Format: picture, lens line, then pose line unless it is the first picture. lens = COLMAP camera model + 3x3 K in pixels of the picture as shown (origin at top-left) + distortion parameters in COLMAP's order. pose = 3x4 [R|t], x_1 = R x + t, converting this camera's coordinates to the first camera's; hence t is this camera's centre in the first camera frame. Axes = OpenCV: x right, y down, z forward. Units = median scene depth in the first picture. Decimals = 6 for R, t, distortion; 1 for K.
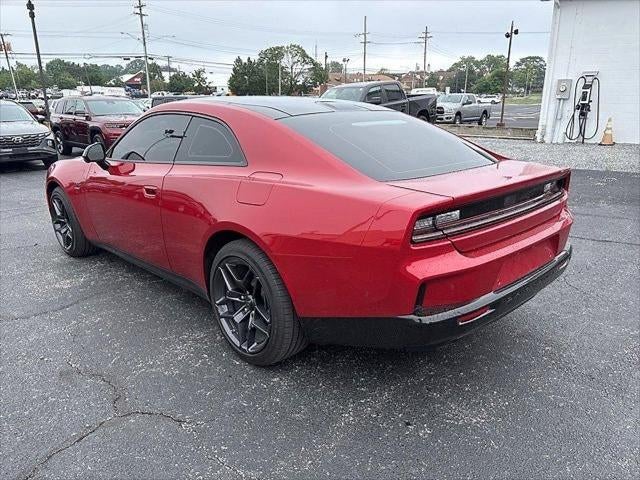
lens RADIAL K [[483.2, 0, 316.9], [0, 483.2, 237.5], [0, 0, 1]] dist [0.034646, -0.026566]
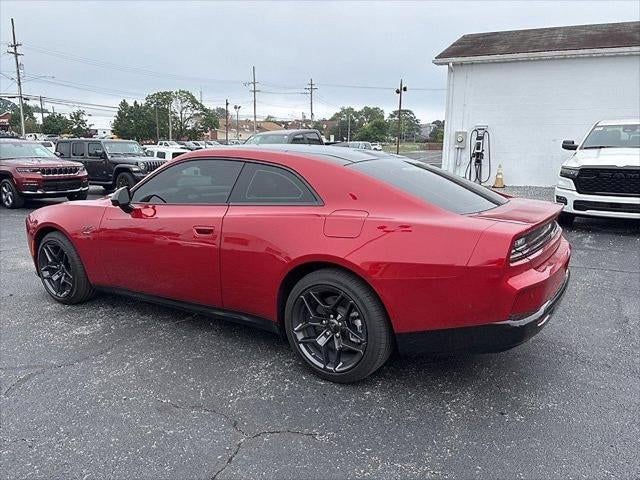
lens RADIAL K [[483.2, 0, 316.9], [0, 483.2, 237.5], [0, 0, 1]] dist [0.034646, -0.026566]
pose [[0.974845, -0.028950, 0.220998, -0.085152], [0.048478, 0.995332, -0.083454, 0.004513], [-0.217550, 0.092068, 0.971697, -0.019186]]
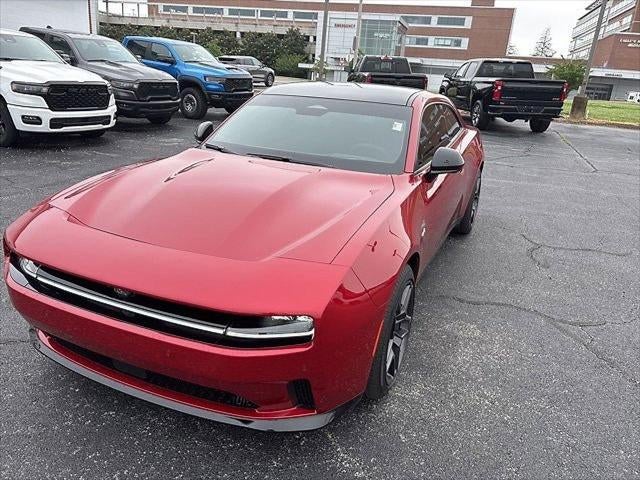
lens RADIAL K [[486.8, 0, 317.0], [0, 486.8, 241.0], [0, 0, 1]] dist [0.025810, -0.013074]
pose [[-0.374869, -0.312094, 0.872966, -0.335592], [0.198064, 0.892931, 0.404284, -0.126765], [-0.905673, 0.324457, -0.272917, 0.435478]]
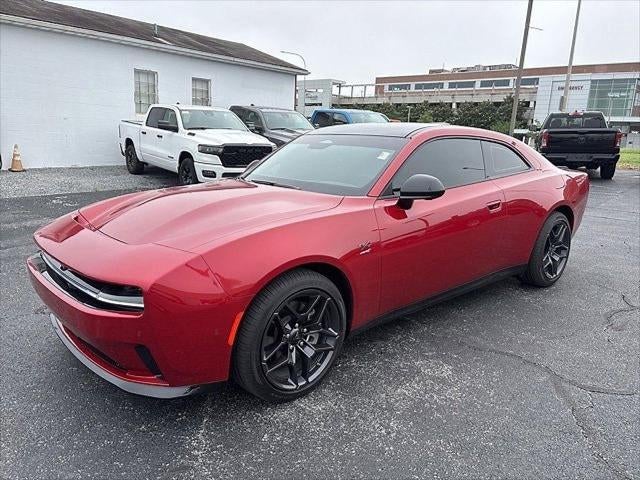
lens RADIAL K [[482.5, 0, 313.7], [0, 482.5, 241.1], [0, 0, 1]] dist [0.036813, -0.033470]
pose [[0.051208, -0.202969, 0.977845, -0.373106], [0.248299, 0.950972, 0.184389, -0.083337], [-0.967329, 0.233356, 0.099094, 0.332370]]
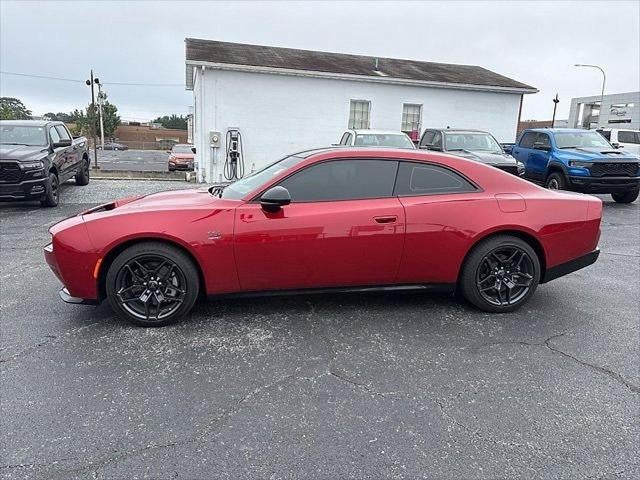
lens RADIAL K [[482.5, 0, 313.7], [0, 482.5, 241.1], [0, 0, 1]] dist [0.036813, -0.033470]
pose [[0.584689, -0.126940, 0.801264, -0.367947], [0.189474, 0.981734, 0.017270, -0.025297], [-0.788821, 0.141722, 0.598061, 0.104595]]
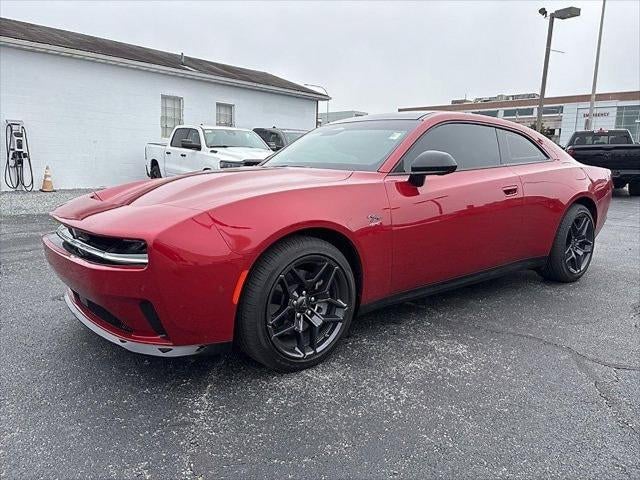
lens RADIAL K [[482.5, 0, 313.7], [0, 482.5, 241.1], [0, 0, 1]] dist [0.036813, -0.033470]
pose [[0.099089, -0.141083, 0.985026, -0.375126], [0.256448, 0.960081, 0.111713, -0.056726], [-0.961465, 0.241539, 0.131314, 0.332438]]
